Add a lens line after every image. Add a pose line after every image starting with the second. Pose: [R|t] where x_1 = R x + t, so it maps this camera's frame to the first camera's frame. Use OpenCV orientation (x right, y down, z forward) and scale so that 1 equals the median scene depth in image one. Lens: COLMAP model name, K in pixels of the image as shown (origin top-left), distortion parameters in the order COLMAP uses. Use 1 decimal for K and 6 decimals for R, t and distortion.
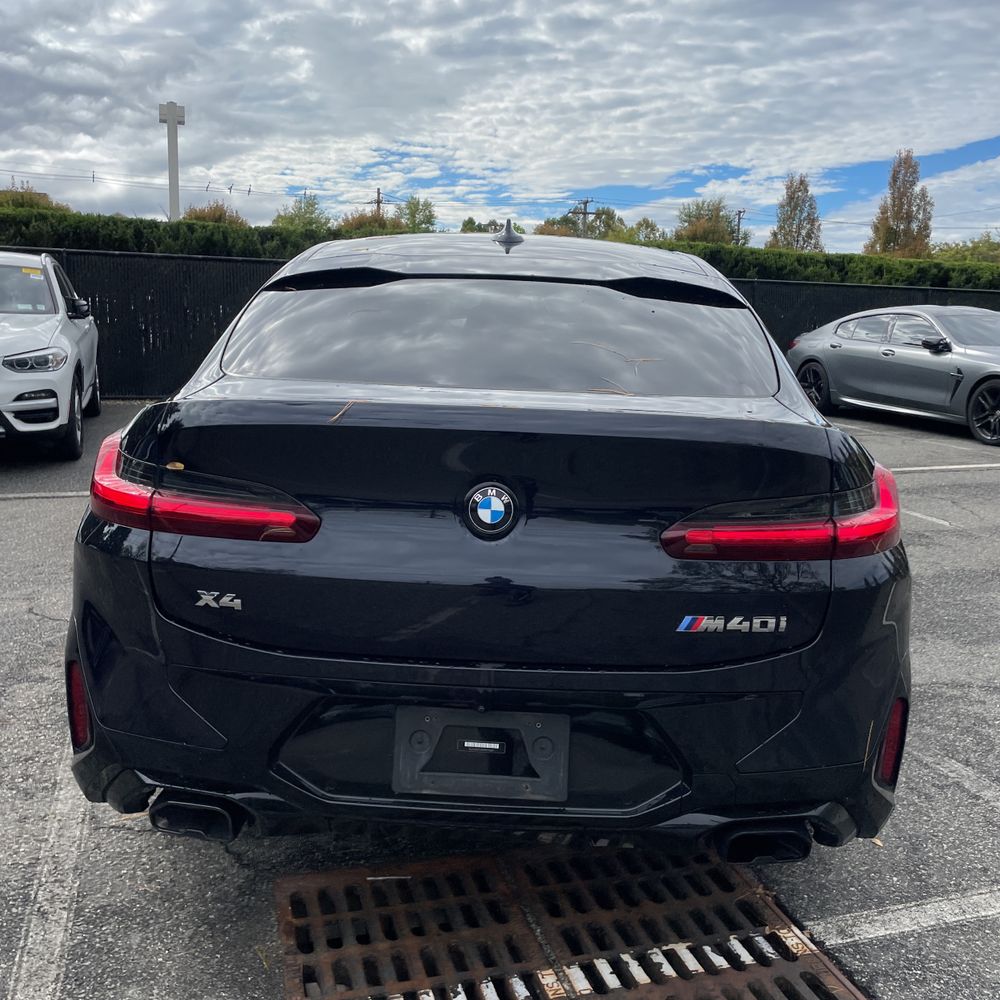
lens RADIAL K [[1008.5, 0, 504.4], [0, 1008.5, 509.8], [0, 0, 1]] dist [0.093292, -0.127645]
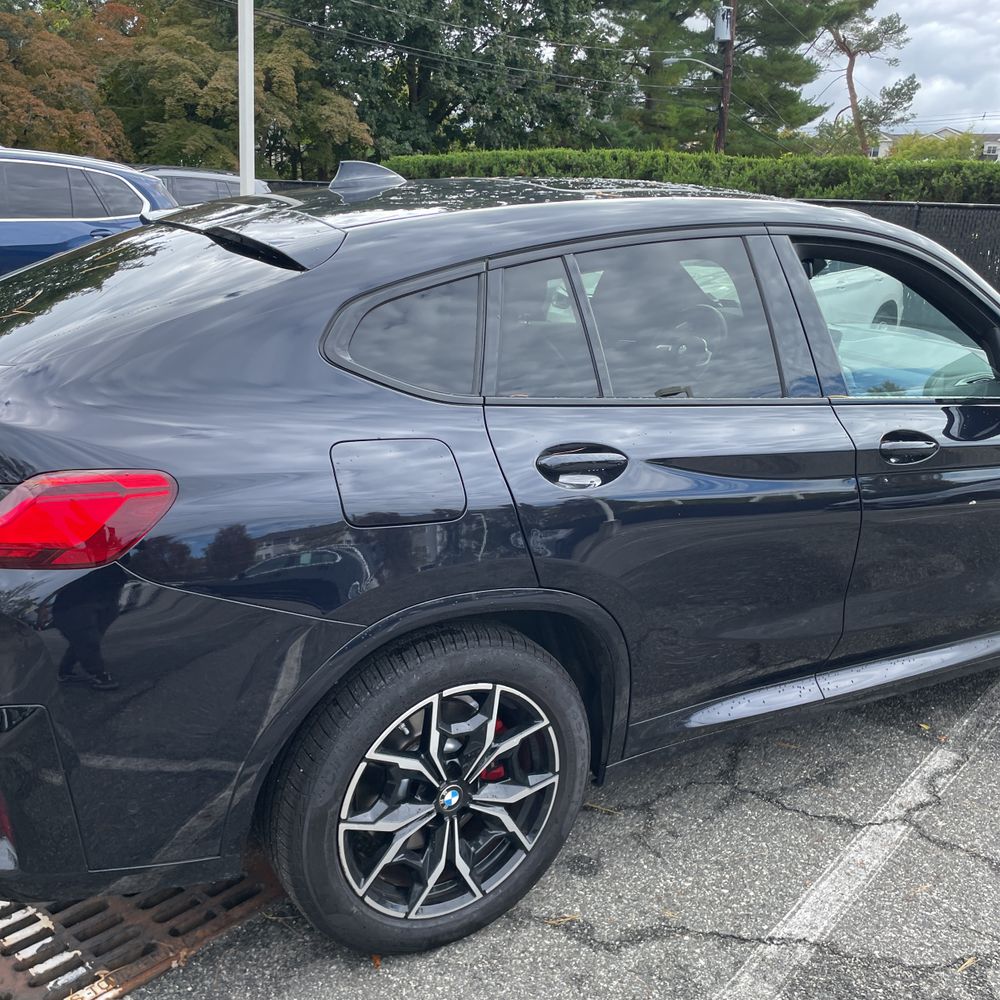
lens RADIAL K [[1009.8, 0, 493.4], [0, 1009.8, 507.0], [0, 0, 1]] dist [0.079740, -0.107806]
pose [[0.529831, 0.230429, -0.816200, 1.089509], [-0.196240, 0.969574, 0.146341, -0.182152], [0.825087, 0.082635, 0.558929, 0.763179]]
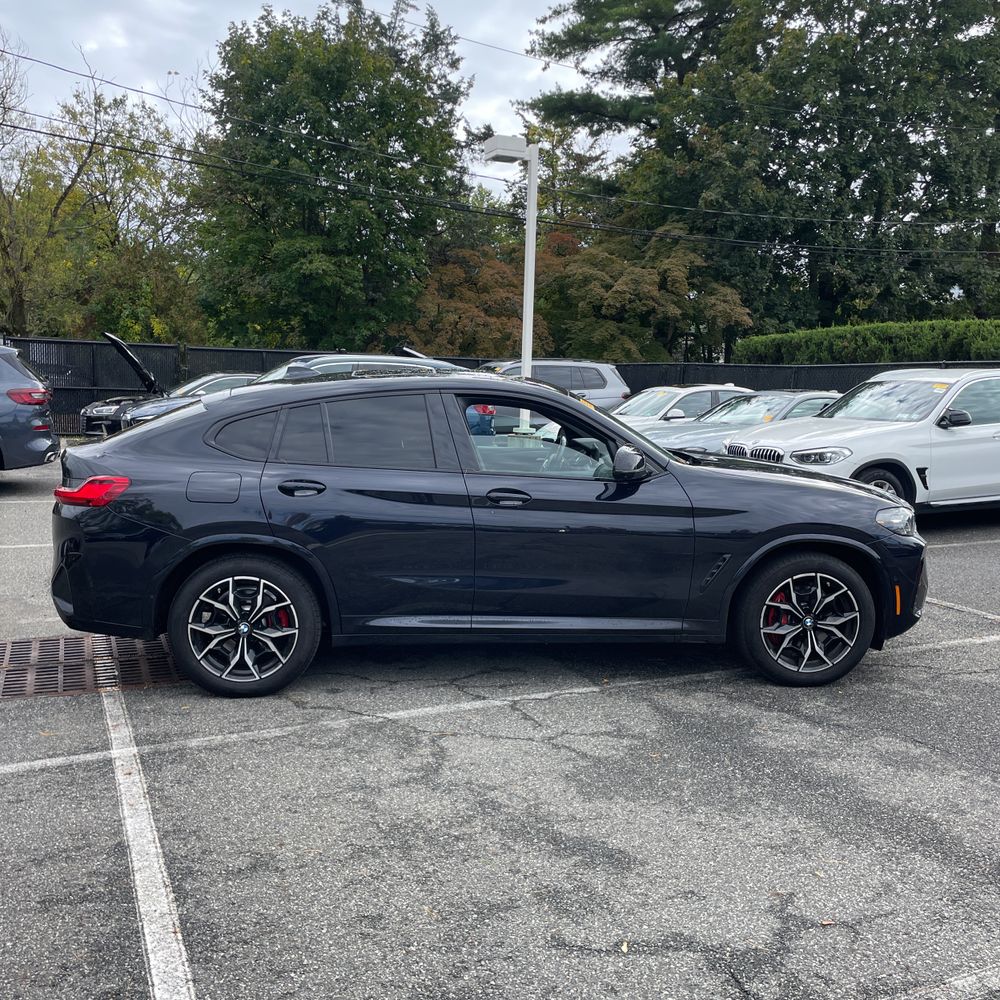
lens RADIAL K [[1008.5, 0, 504.4], [0, 1008.5, 509.8], [0, 0, 1]] dist [0.093292, -0.127645]
pose [[0.107664, 0.102352, -0.988905, 2.559438], [-0.203853, 0.975825, 0.078804, -0.314403], [0.973063, 0.193107, 0.125926, 1.491914]]
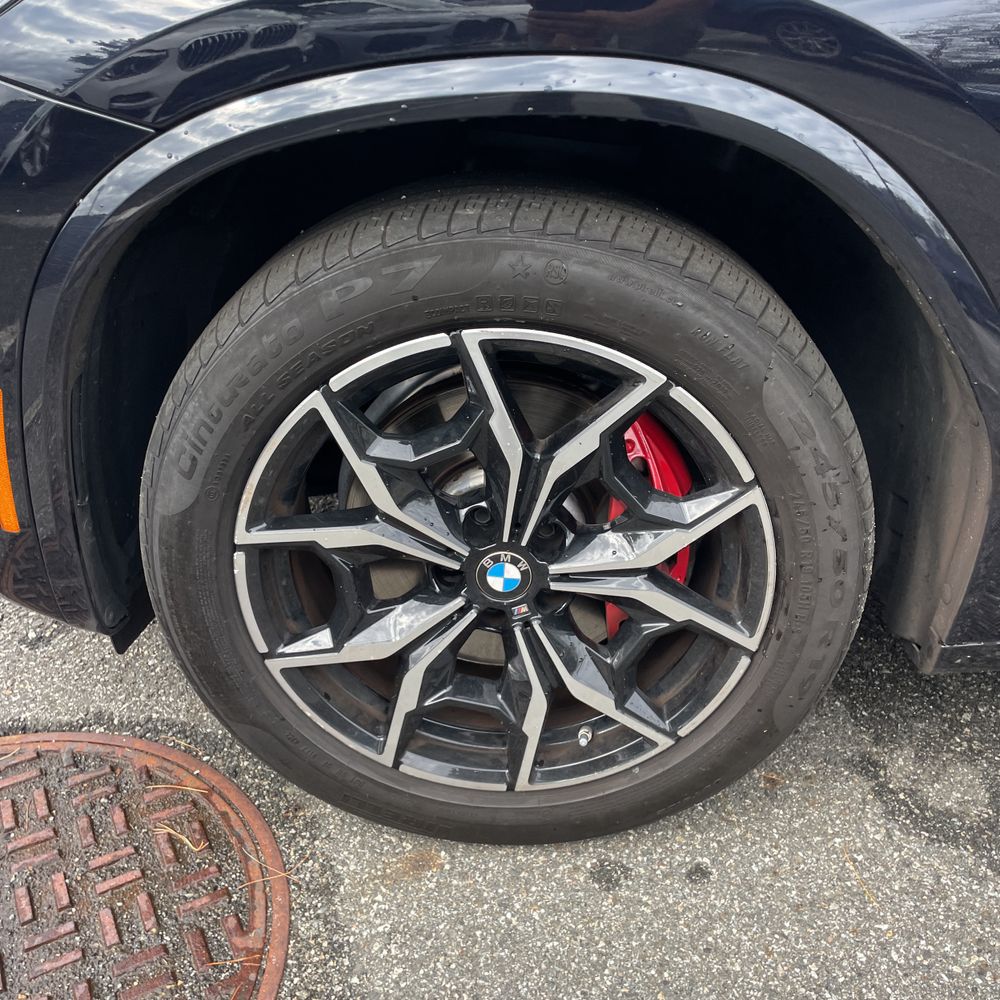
lens RADIAL K [[1009.6, 0, 504.1], [0, 1009.6, 503.5], [0, 0, 1]] dist [0.073603, -0.105592]
pose [[-0.037135, 0.444236, -0.895140, 0.751816], [0.277757, 0.865049, 0.417780, 0.007798], [0.959933, -0.233117, -0.155514, 1.347990]]
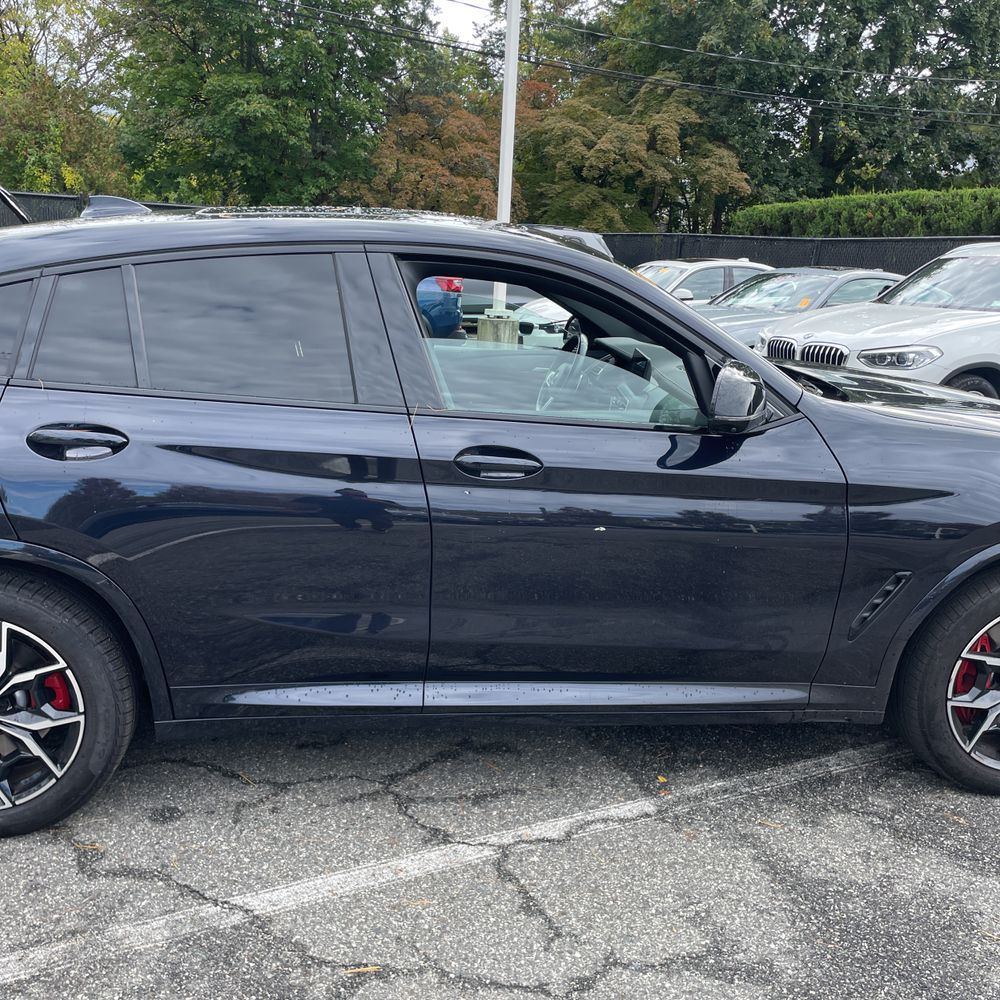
lens RADIAL K [[1008.5, 0, 504.4], [0, 1008.5, 509.8], [0, 0, 1]] dist [0.093292, -0.127645]
pose [[0.141627, 0.221221, -0.964885, 1.486820], [-0.223330, 0.956721, 0.186569, -0.331820], [0.964399, 0.189065, 0.184903, 1.580160]]
